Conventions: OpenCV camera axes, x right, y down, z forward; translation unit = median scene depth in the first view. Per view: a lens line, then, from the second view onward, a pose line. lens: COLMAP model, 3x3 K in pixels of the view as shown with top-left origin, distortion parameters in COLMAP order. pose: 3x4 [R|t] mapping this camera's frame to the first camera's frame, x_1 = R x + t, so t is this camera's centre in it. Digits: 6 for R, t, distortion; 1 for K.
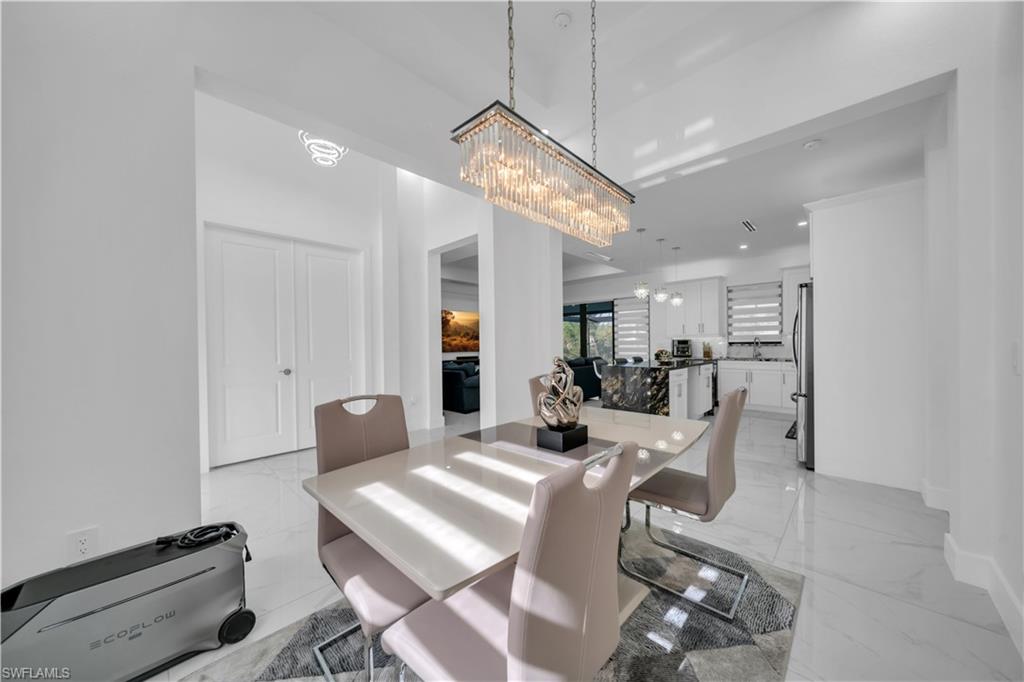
lens RADIAL K [[353.6, 0, 514.2], [0, 353.6, 346.3], [0, 0, 1]] dist [0.001050, -0.000894]
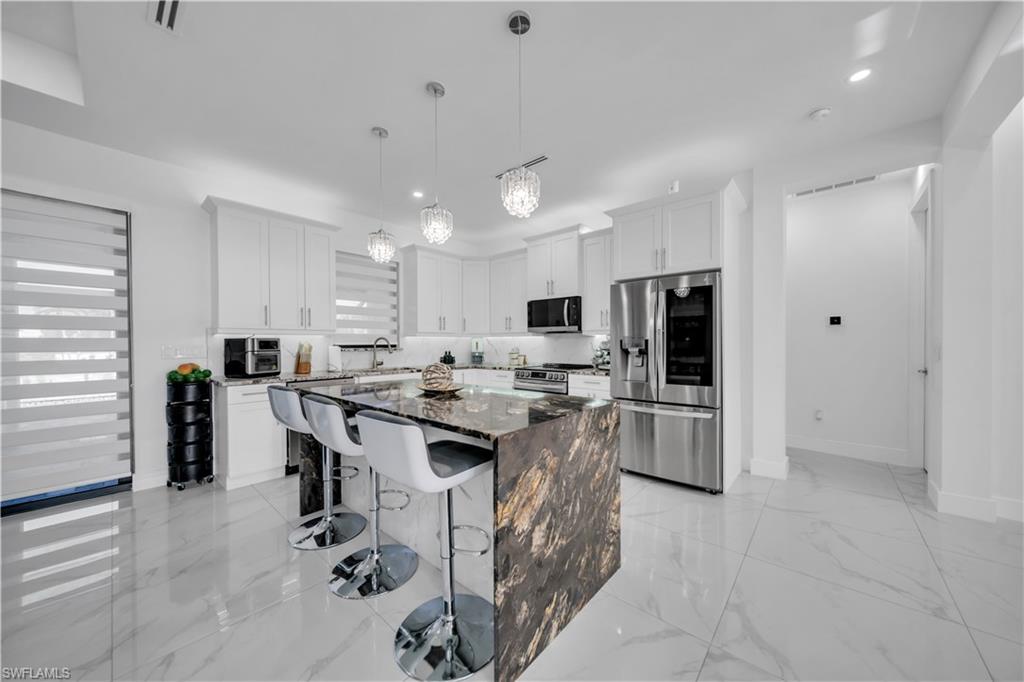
lens RADIAL K [[353.6, 0, 514.7], [0, 353.6, 347.0], [0, 0, 1]] dist [0.001050, -0.000894]
pose [[-0.046542, 0.002400, 0.998913, 0.006226], [0.012515, 0.999920, -0.001819, -0.003618], [-0.998838, 0.012417, -0.046569, 0.755965]]
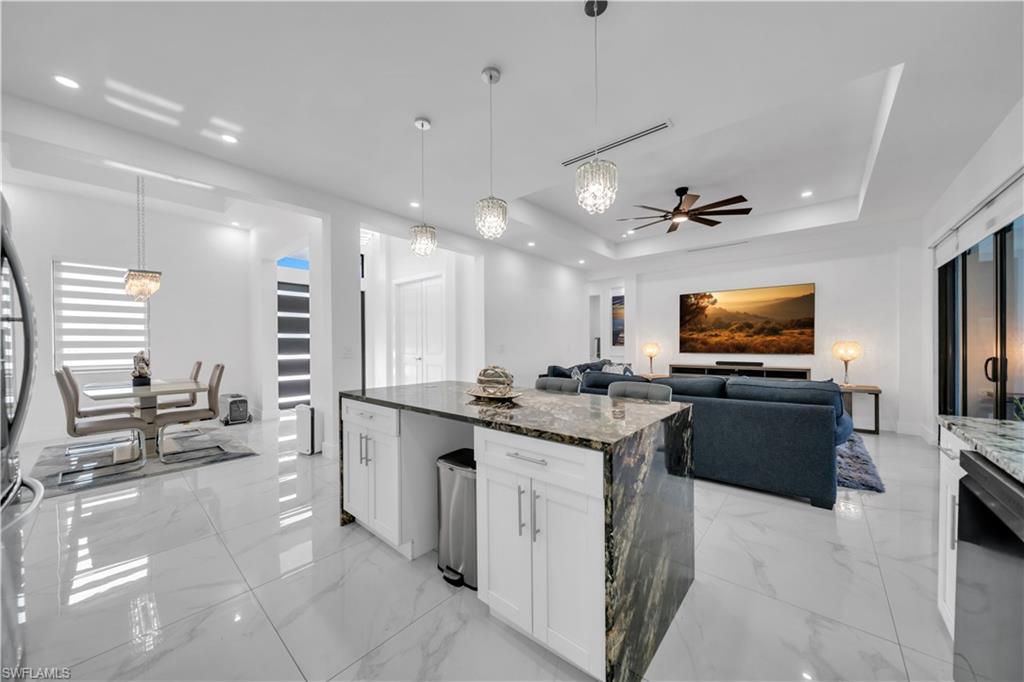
lens RADIAL K [[353.6, 0, 517.2], [0, 353.6, 345.0], [0, 0, 1]] dist [0.001050, -0.000894]
pose [[0.069466, 0.011092, -0.997523, 0.647211], [-0.003443, 0.999935, 0.010879, -0.008918], [0.997578, 0.002679, 0.069499, 0.808562]]
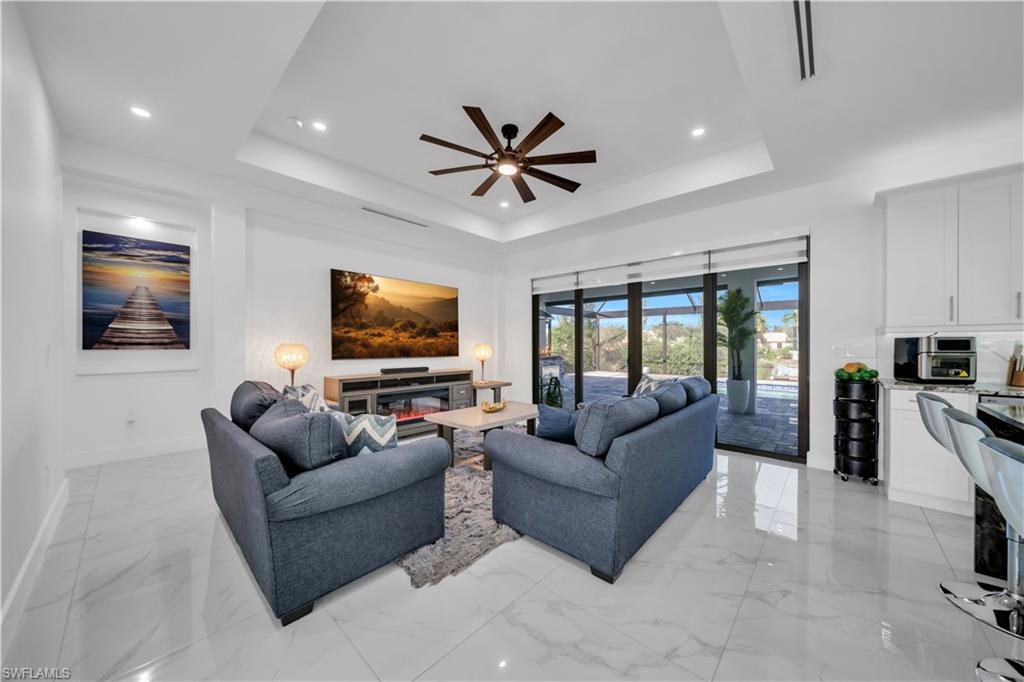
lens RADIAL K [[353.6, 0, 514.9], [0, 353.6, 347.2], [0, 0, 1]] dist [0.001050, -0.000894]
pose [[0.999502, 0.011524, 0.029371, 0.011737], [-0.011490, 0.999933, -0.001343, -0.003321], [-0.029384, 0.001005, 0.999568, 0.694972]]
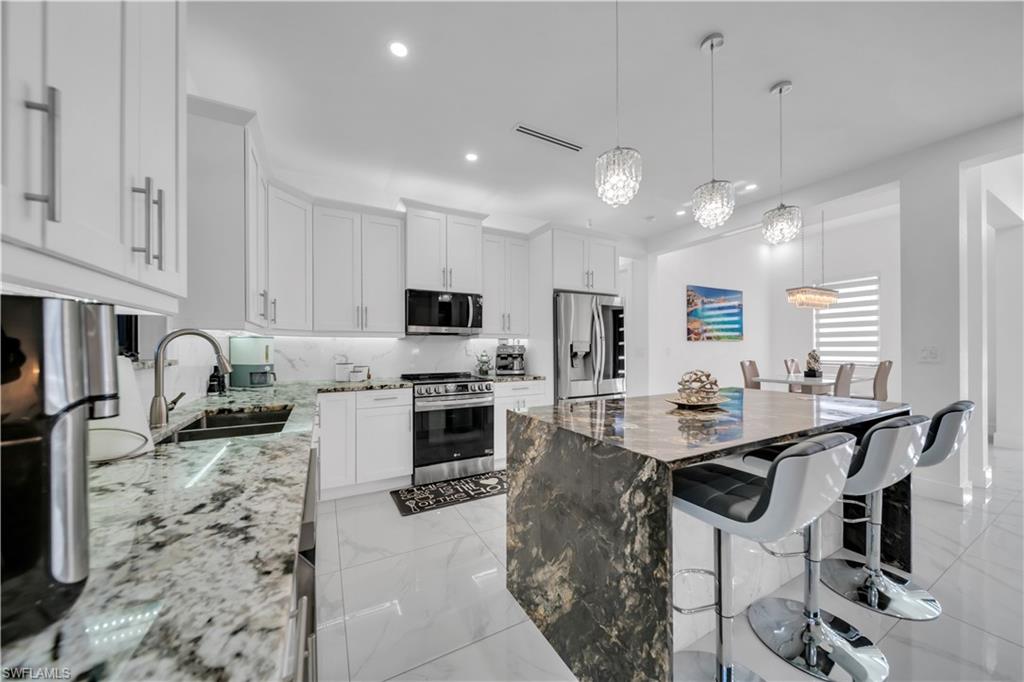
lens RADIAL K [[353.6, 0, 516.8], [0, 353.6, 344.7], [0, 0, 1]] dist [0.001050, -0.000894]
pose [[-0.953309, 0.012672, 0.301732, 0.399506], [0.014631, 0.999884, 0.004233, -0.015722], [-0.301643, 0.008451, -0.953383, 1.119654]]
